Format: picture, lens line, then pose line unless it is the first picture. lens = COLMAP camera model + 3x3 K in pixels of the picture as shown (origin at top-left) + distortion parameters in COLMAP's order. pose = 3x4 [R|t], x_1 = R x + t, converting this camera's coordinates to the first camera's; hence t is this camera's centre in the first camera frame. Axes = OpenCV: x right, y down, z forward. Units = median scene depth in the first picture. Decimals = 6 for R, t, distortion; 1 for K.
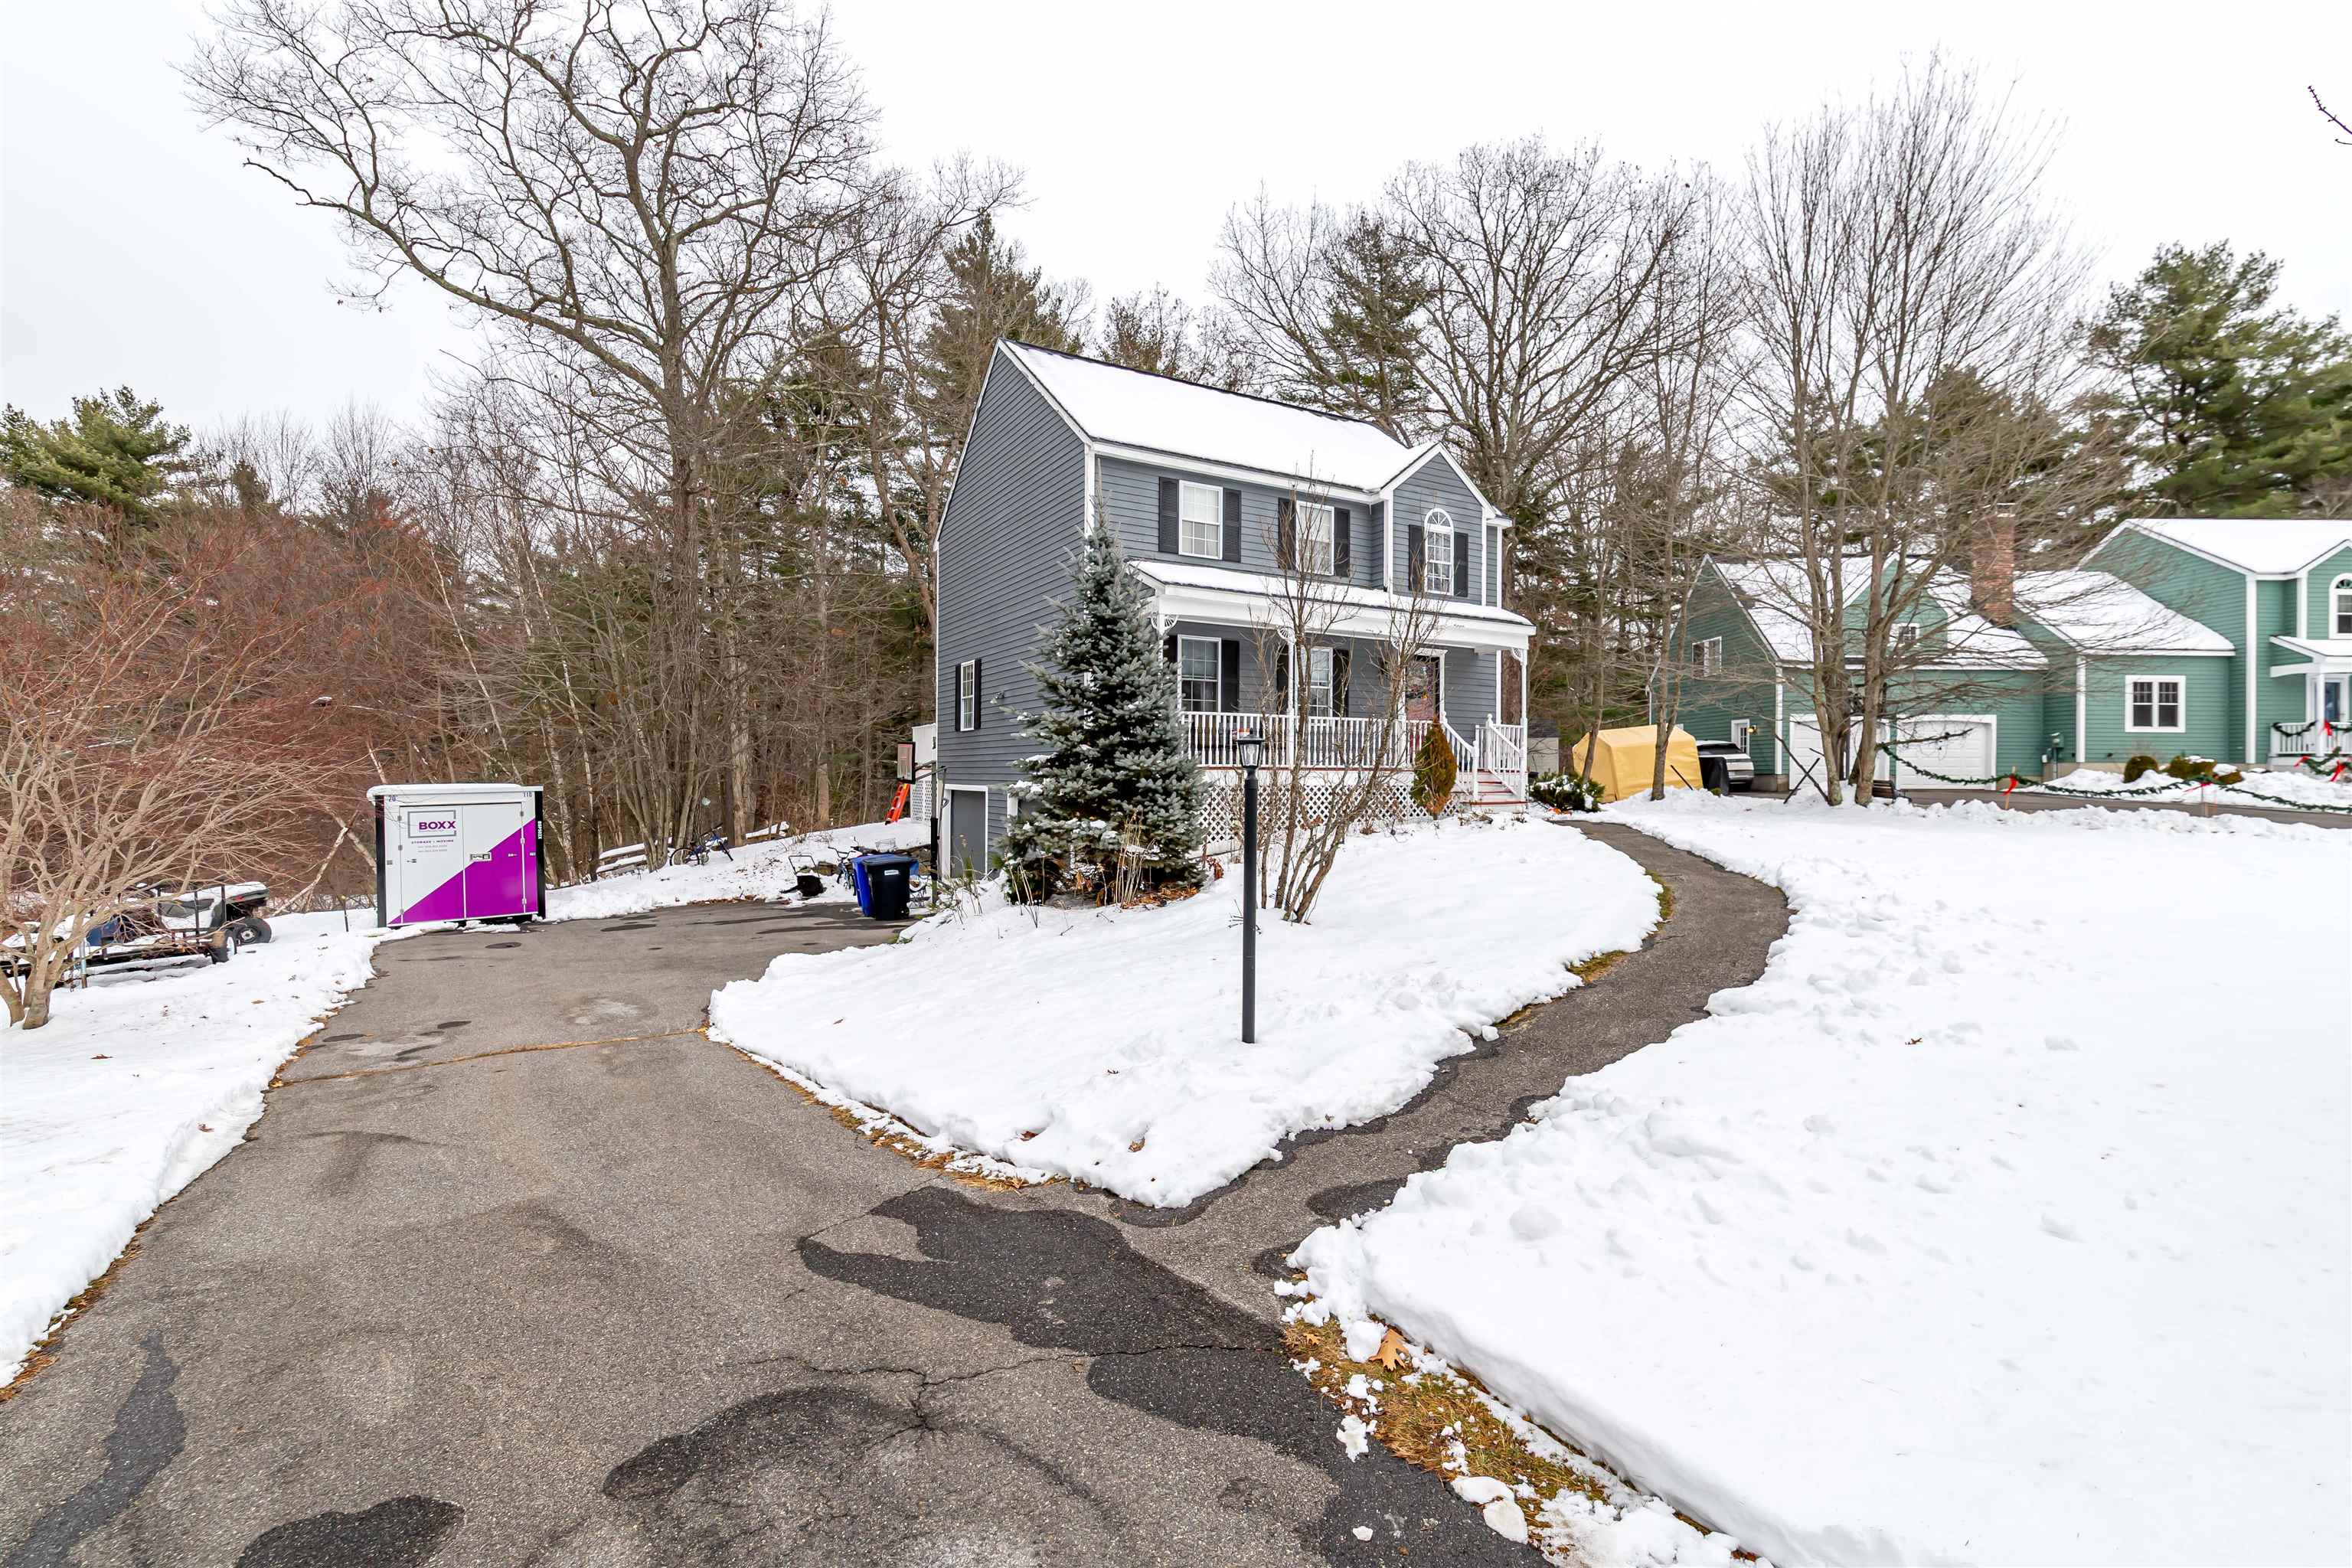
lens RADIAL K [[1006.1, 0, 1170.1], [0, 1006.1, 787.3], [0, 0, 1]] dist [0.003477, -0.001501]
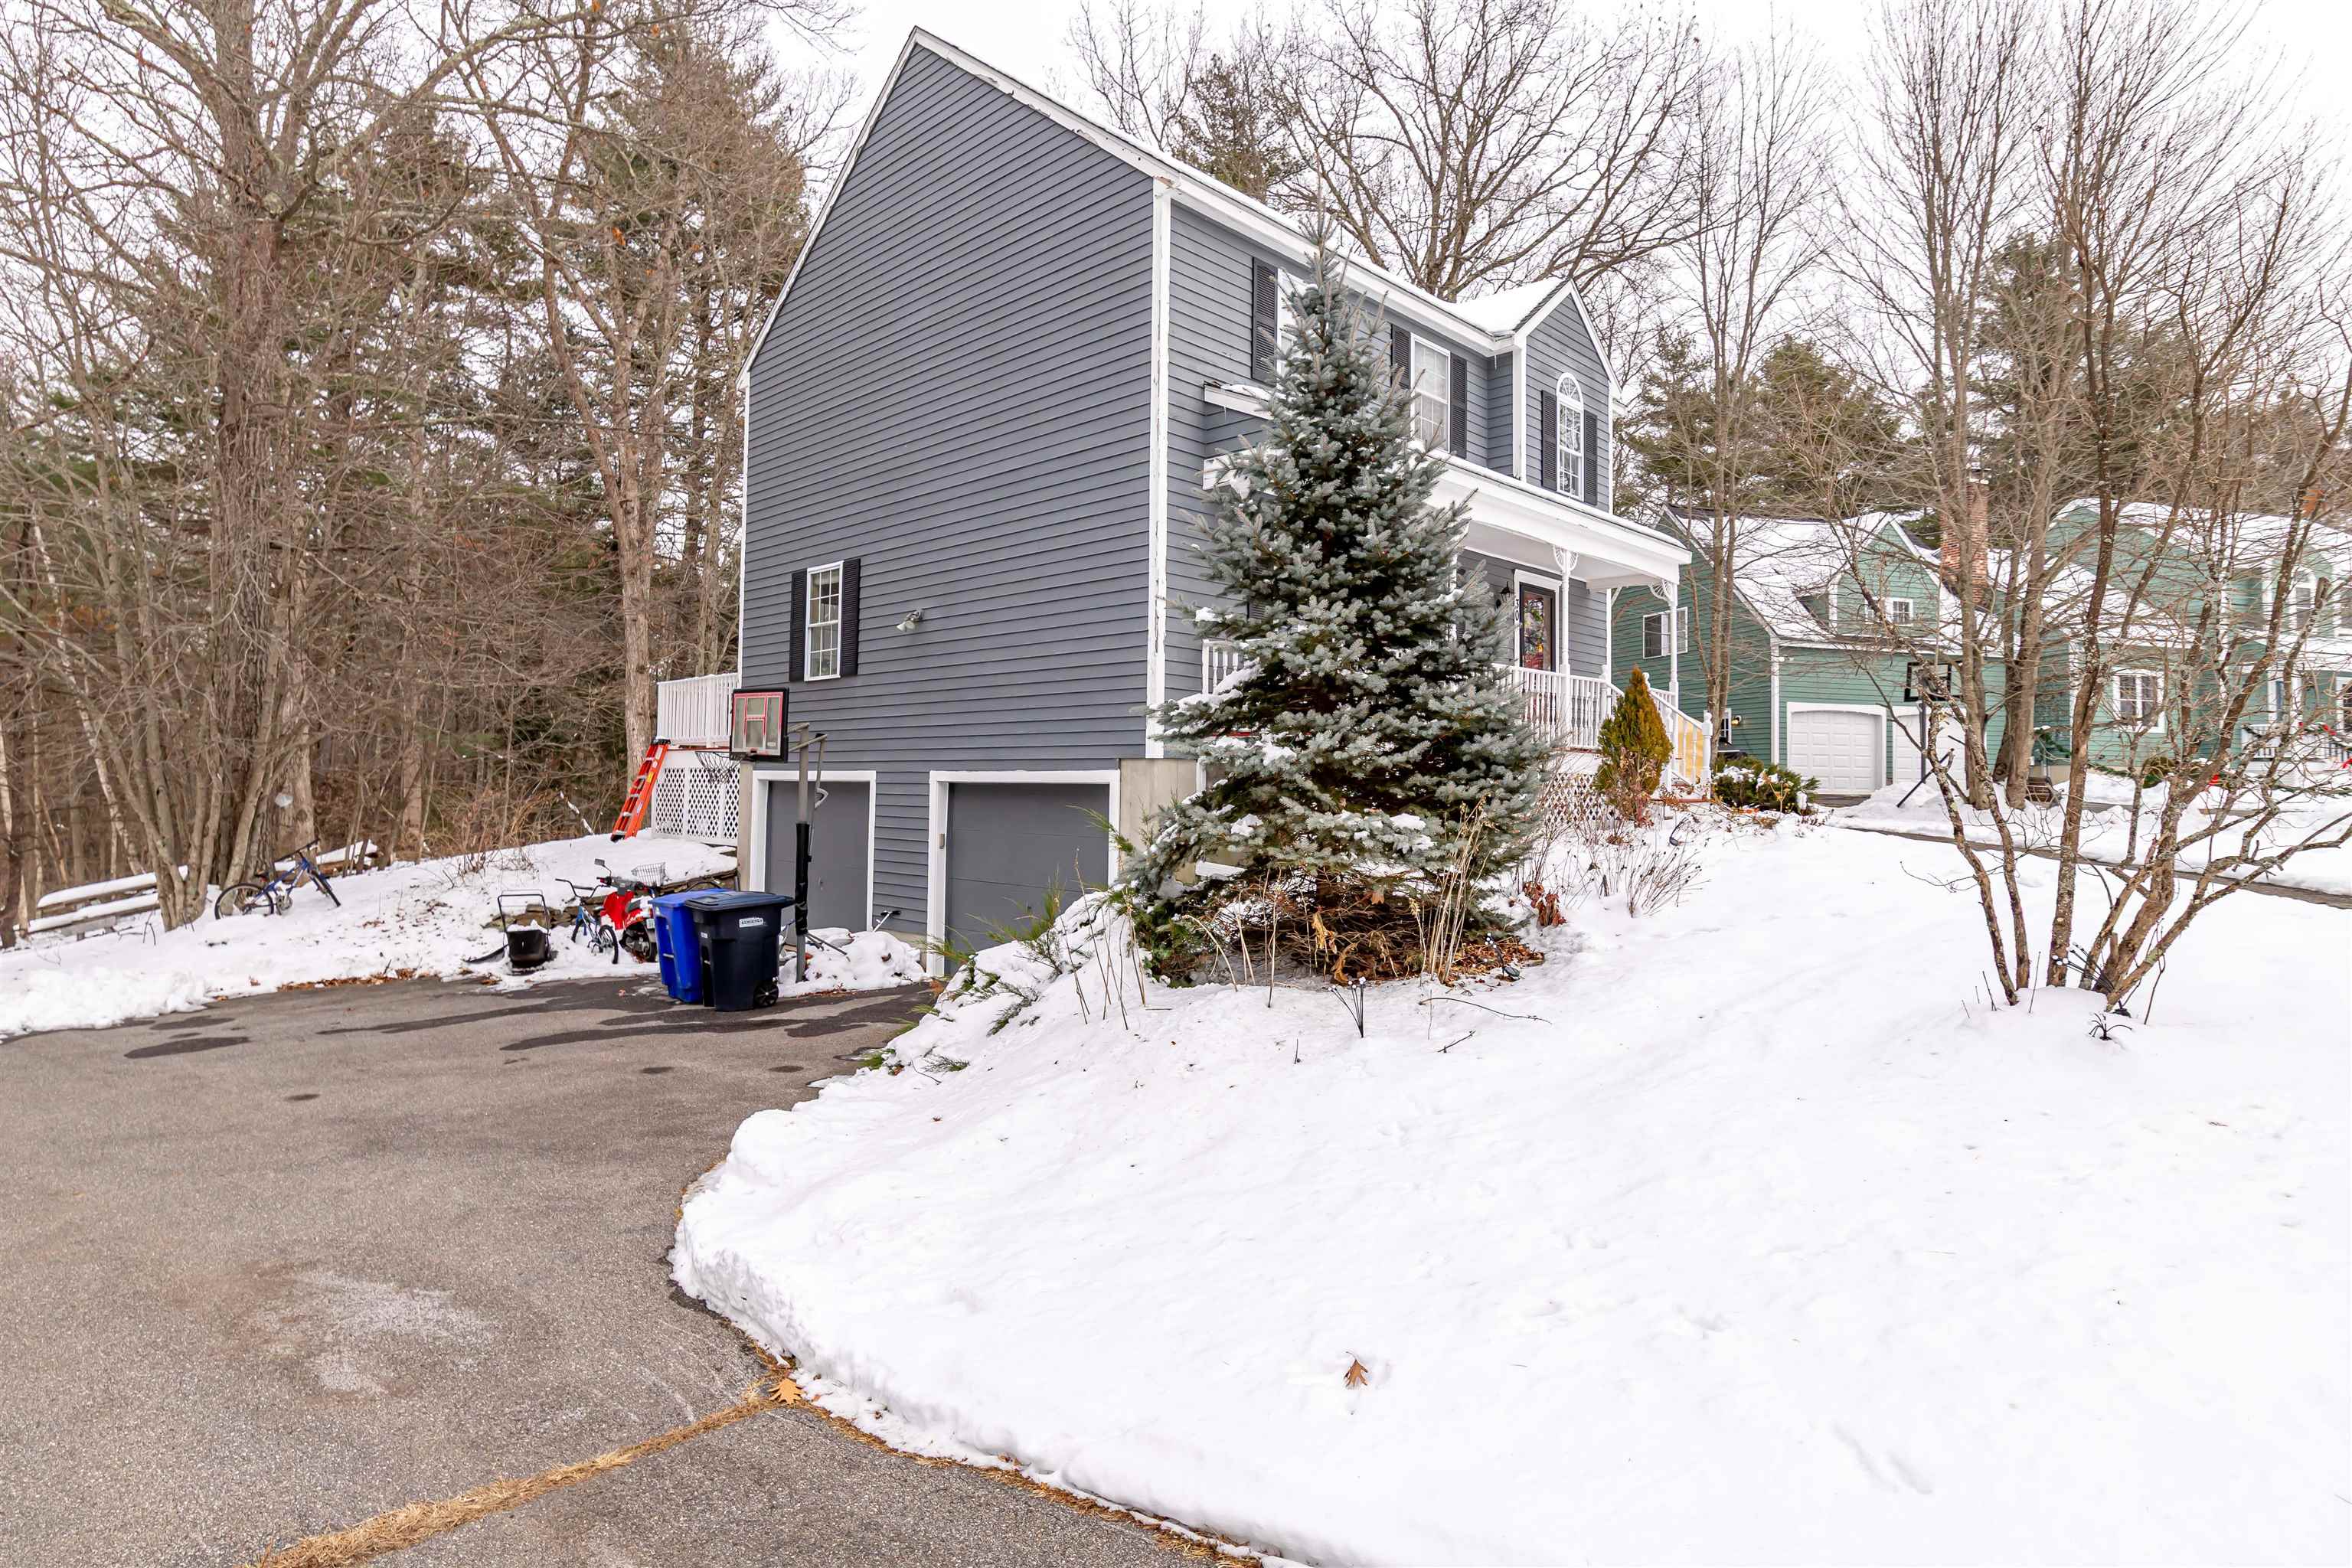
lens RADIAL K [[1249.6, 0, 1175.3], [0, 1249.6, 761.9], [0, 0, 1]] dist [0.000288, 0.000090]
pose [[0.964533, 0.012451, 0.263667, -0.217998], [-0.004152, 0.999479, -0.032008, 0.016694], [-0.263928, 0.029778, 0.964082, 0.260224]]
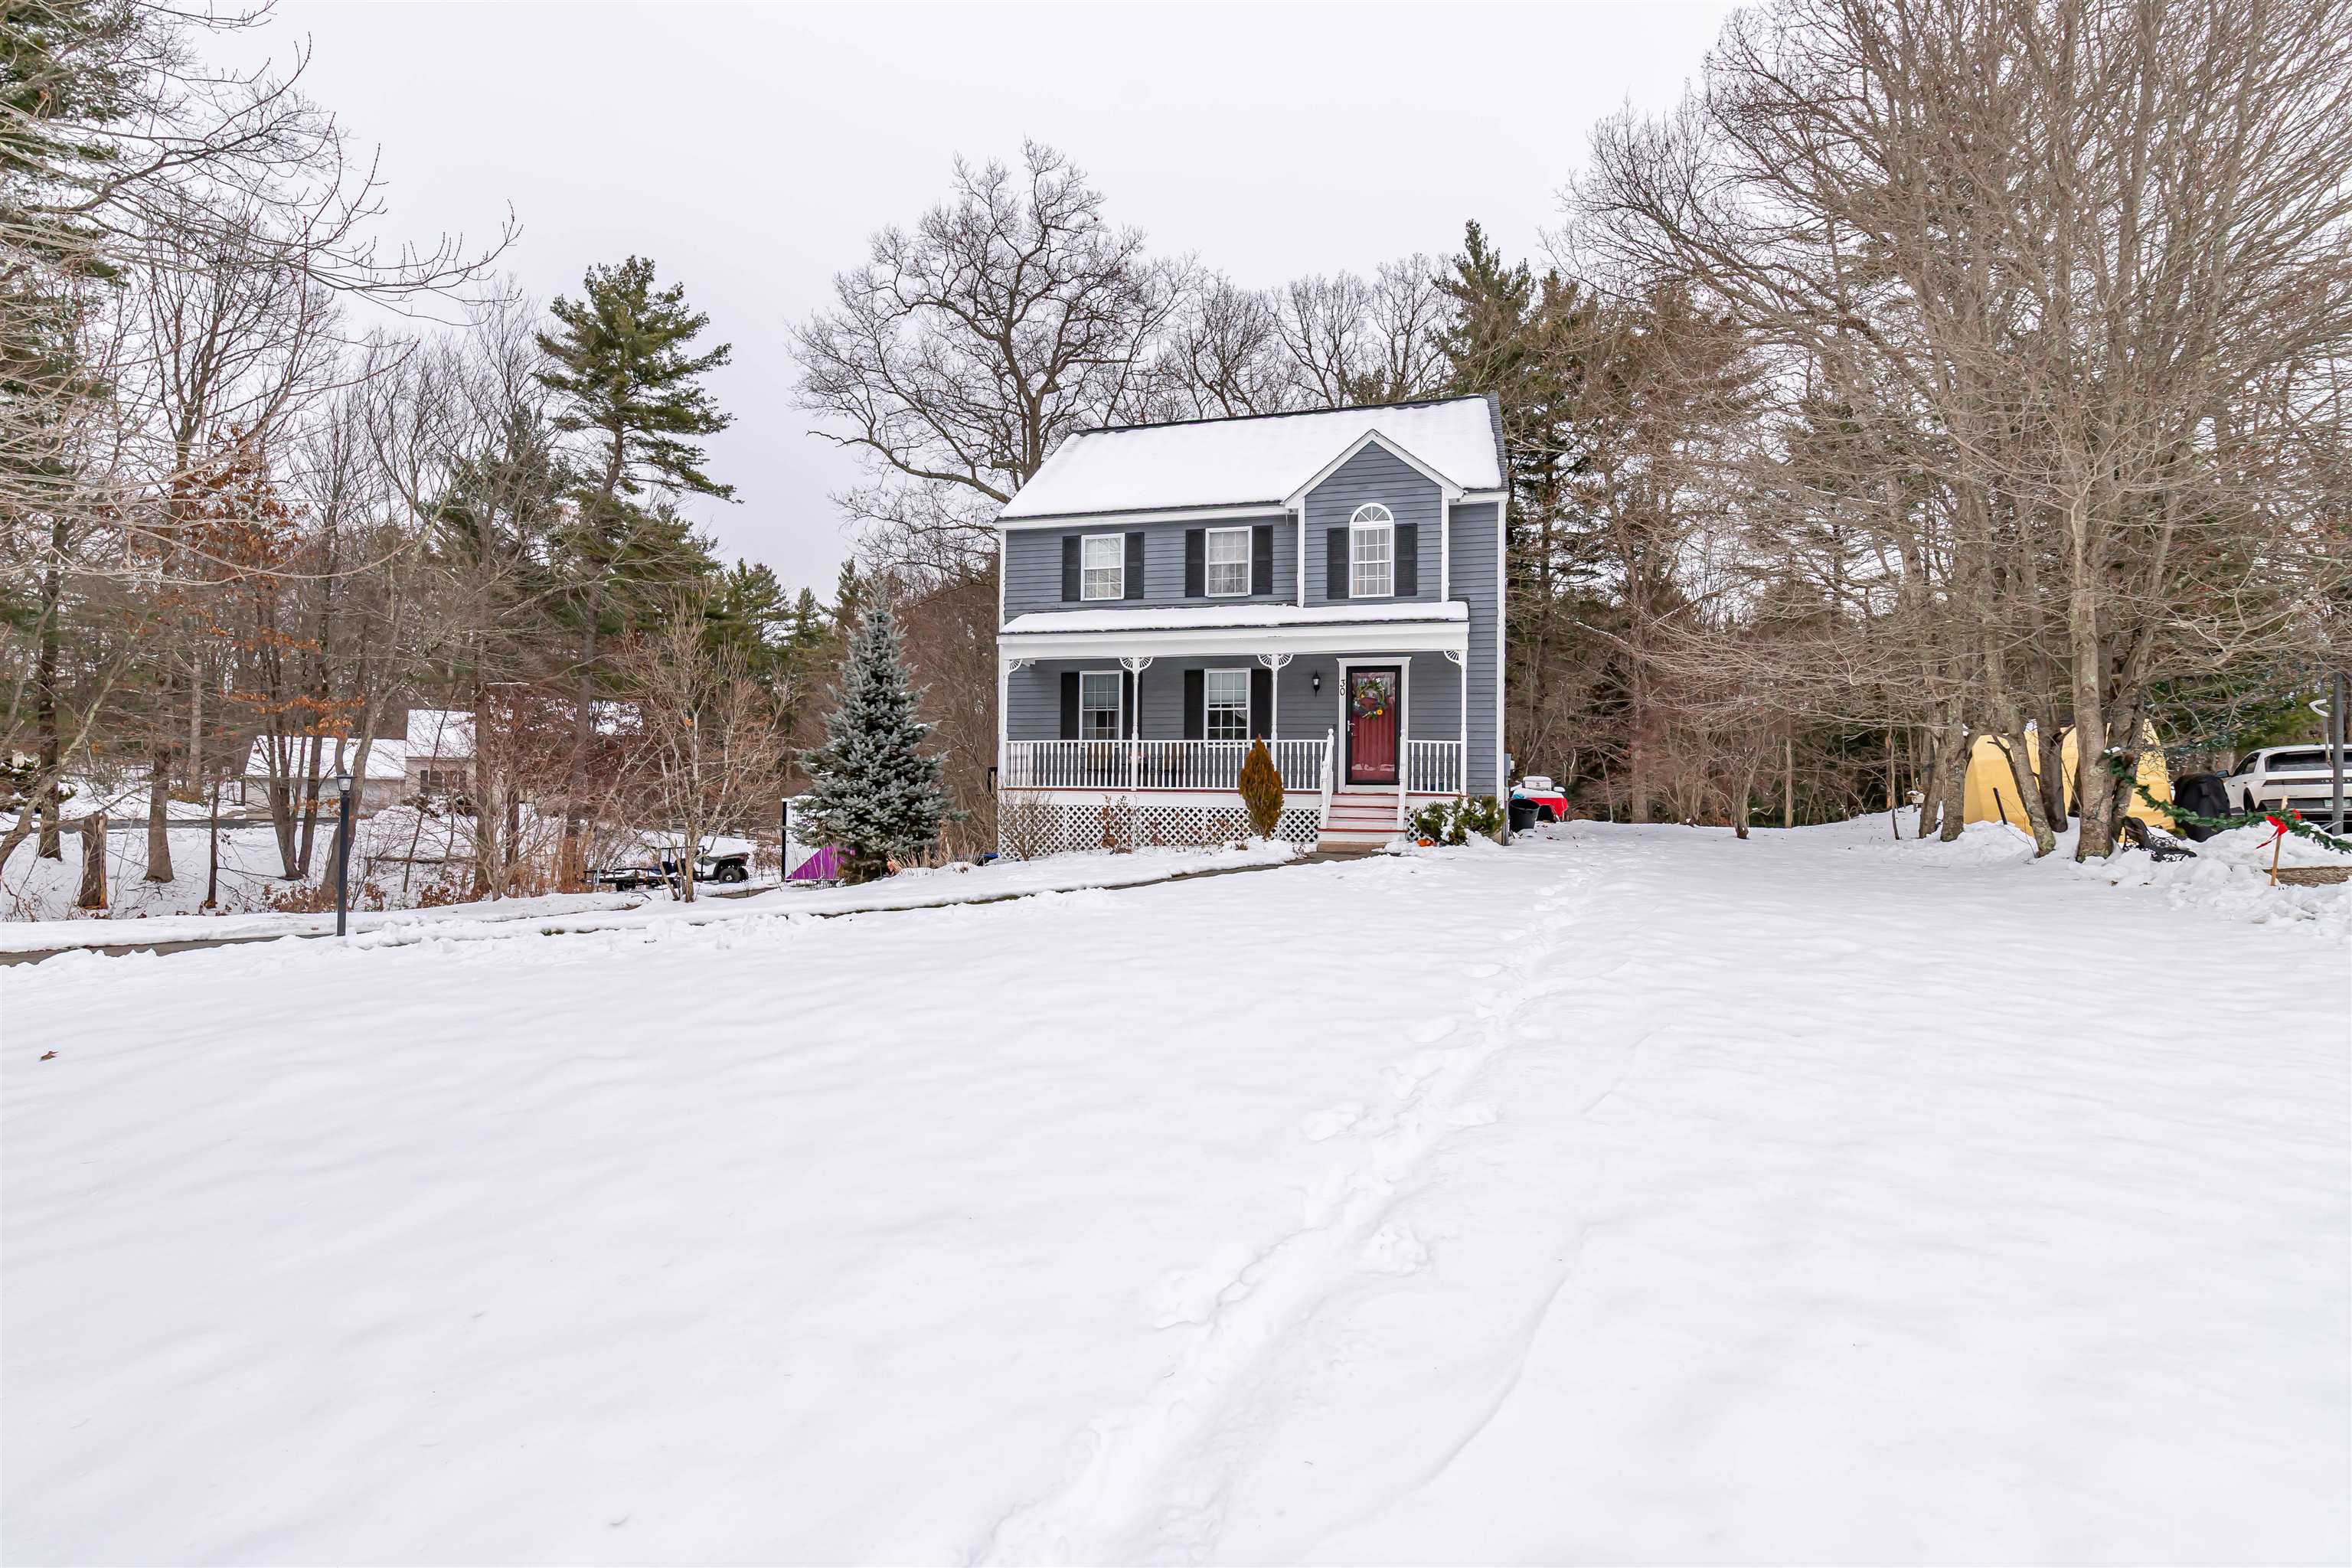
lens RADIAL K [[1006.1, 0, 1176.1], [0, 1006.1, 782.2], [0, 0, 1]] dist [0.003477, -0.001501]
pose [[0.716411, 0.001755, -0.697676, 0.783743], [-0.015888, 0.999779, -0.013800, -0.011913], [0.697498, 0.020971, 0.716280, 0.238929]]
